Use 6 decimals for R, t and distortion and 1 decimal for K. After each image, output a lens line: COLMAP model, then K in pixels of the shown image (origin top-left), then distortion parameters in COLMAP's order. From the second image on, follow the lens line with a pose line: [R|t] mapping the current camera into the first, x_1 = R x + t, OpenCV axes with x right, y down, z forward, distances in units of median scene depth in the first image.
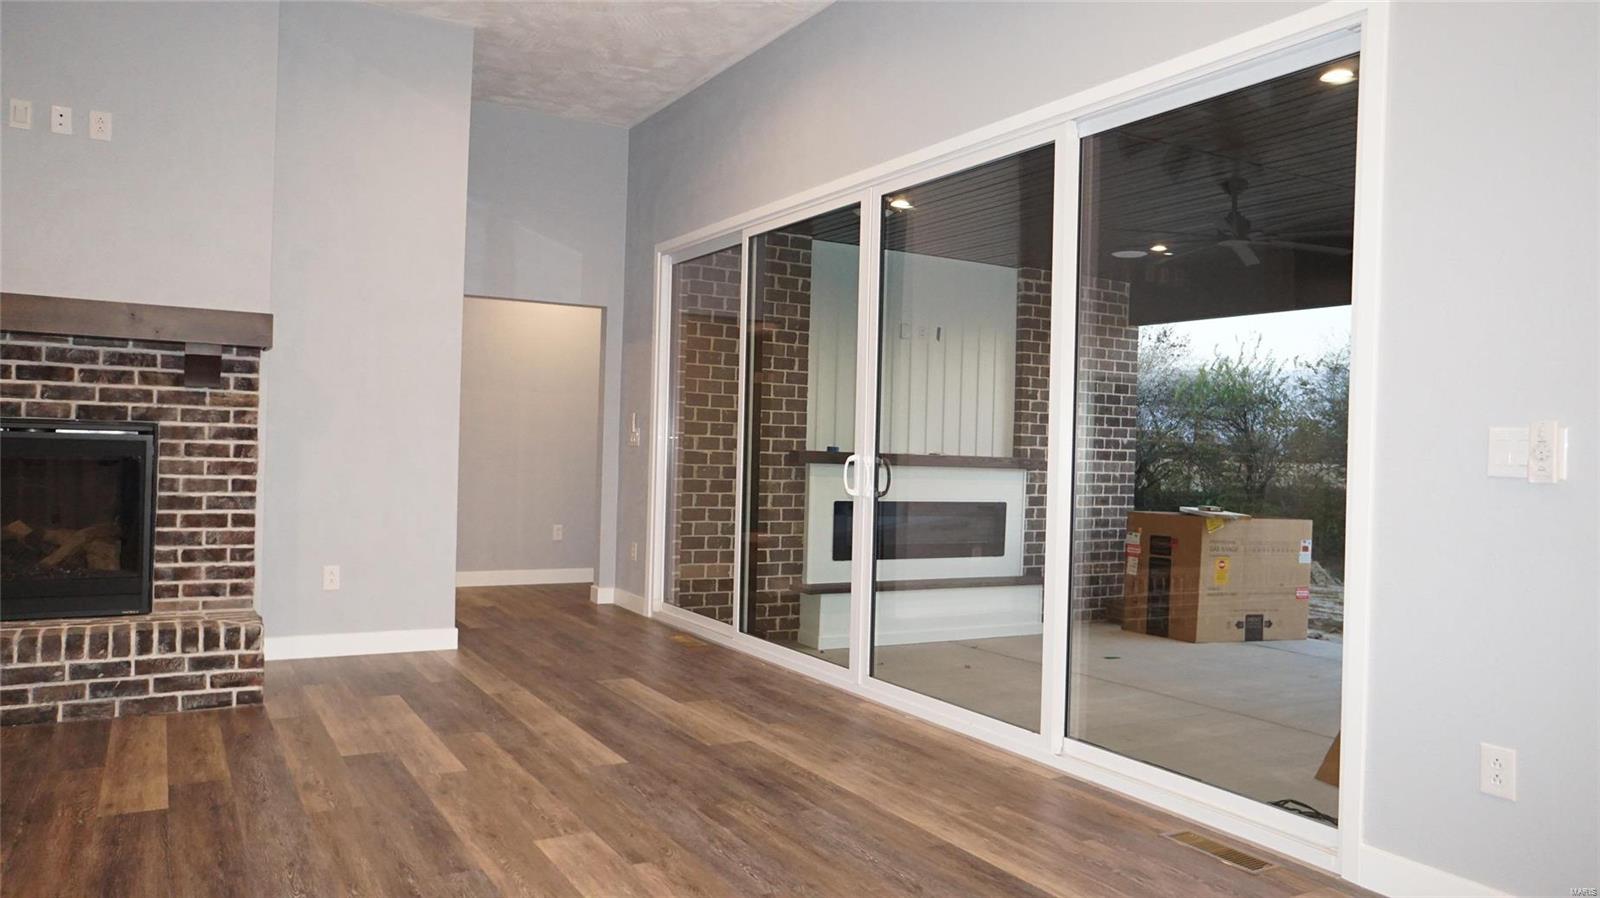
lens RADIAL K [[1089.0, 0, 768.6], [0, 1089.0, 444.6], [0, 0, 1]] dist [-0.062911, 0.075490]
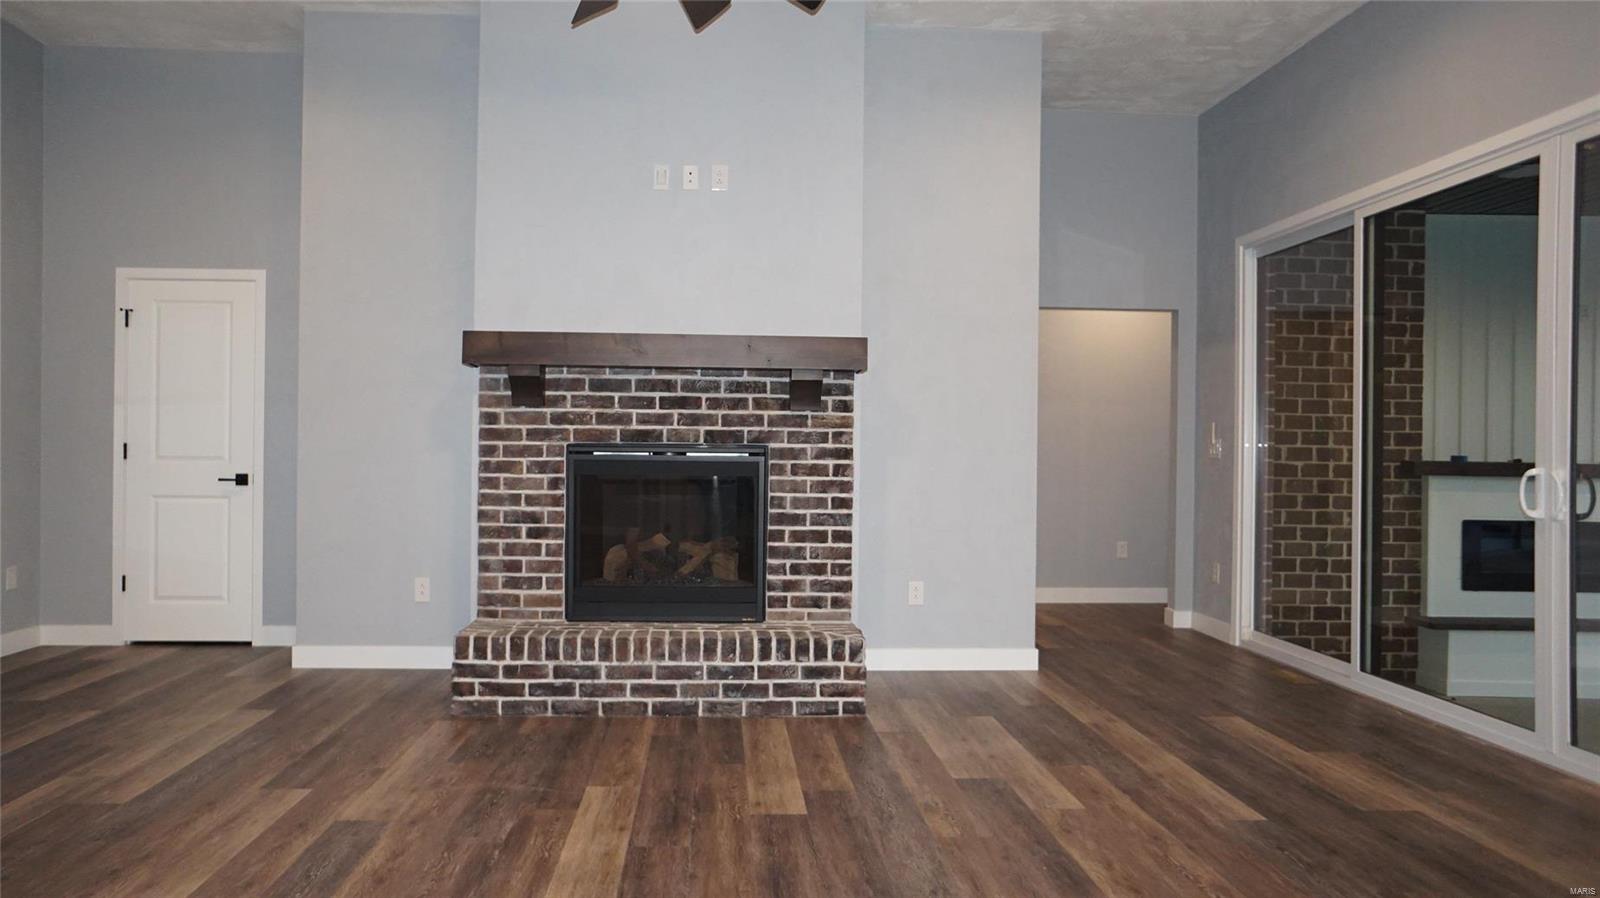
lens RADIAL K [[1089.0, 0, 773.6], [0, 1089.0, 439.6], [0, 0, 1]] dist [-0.062911, 0.075490]
pose [[0.894210, -0.020939, -0.447158, -0.073367], [0.014676, 0.999740, -0.017466, -0.006239], [0.447407, 0.009056, 0.894285, 0.025380]]
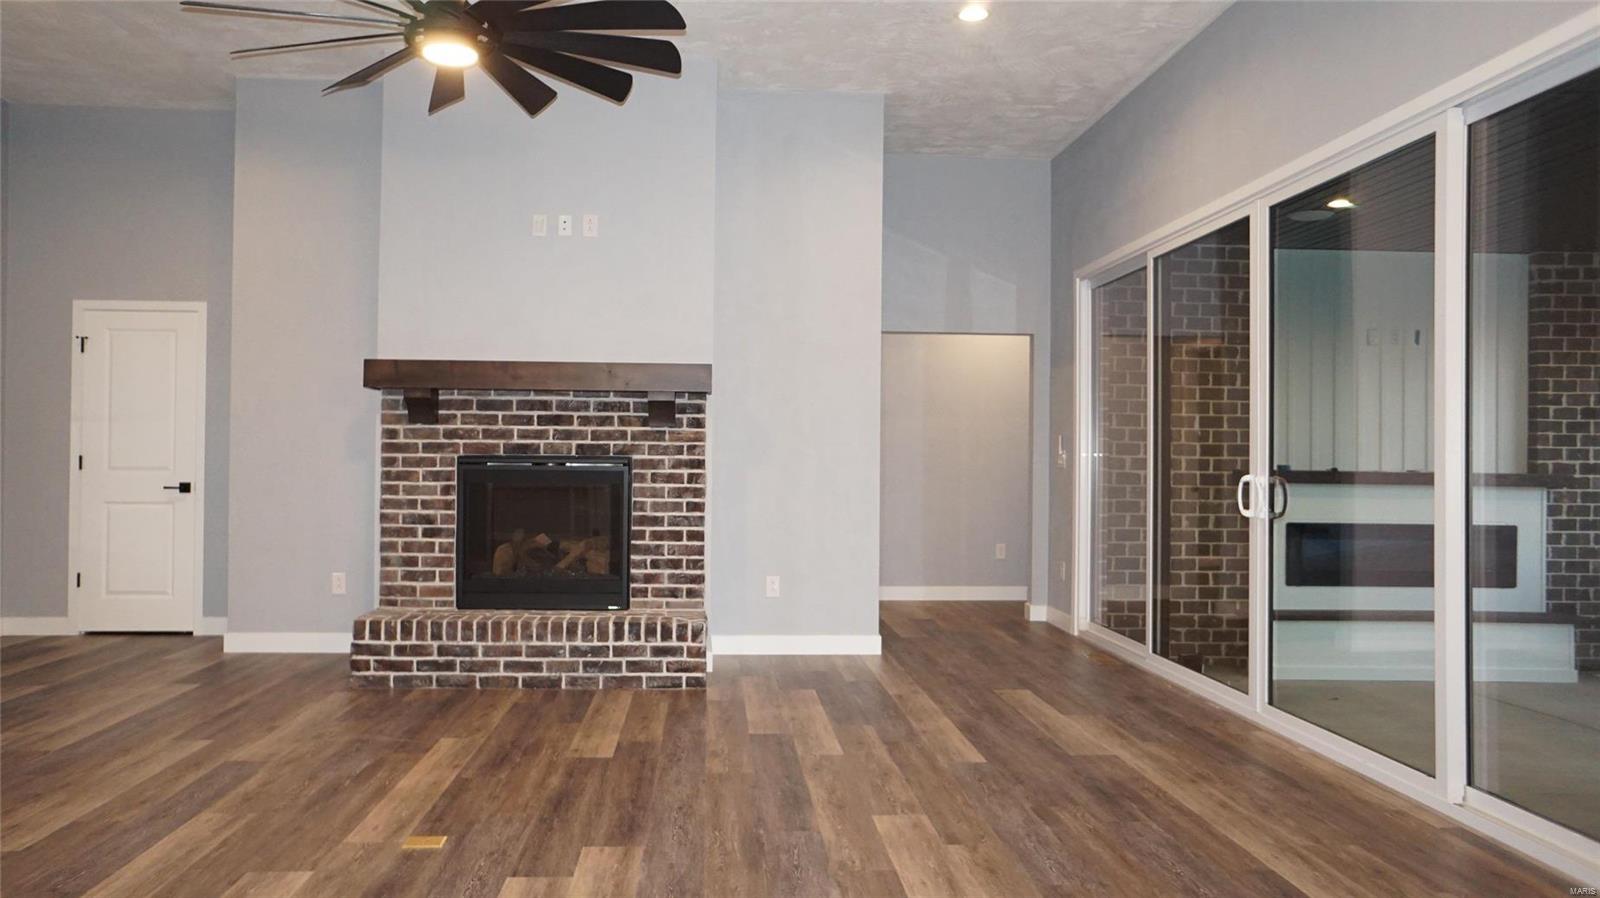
lens RADIAL K [[1089.0, 0, 772.5], [0, 1089.0, 440.8], [0, 0, 1]] dist [-0.062911, 0.075490]
pose [[0.896826, -0.026110, -0.441612, 0.132487], [0.016044, 0.999520, -0.026516, -0.002437], [0.442092, 0.016695, 0.896814, -0.057341]]
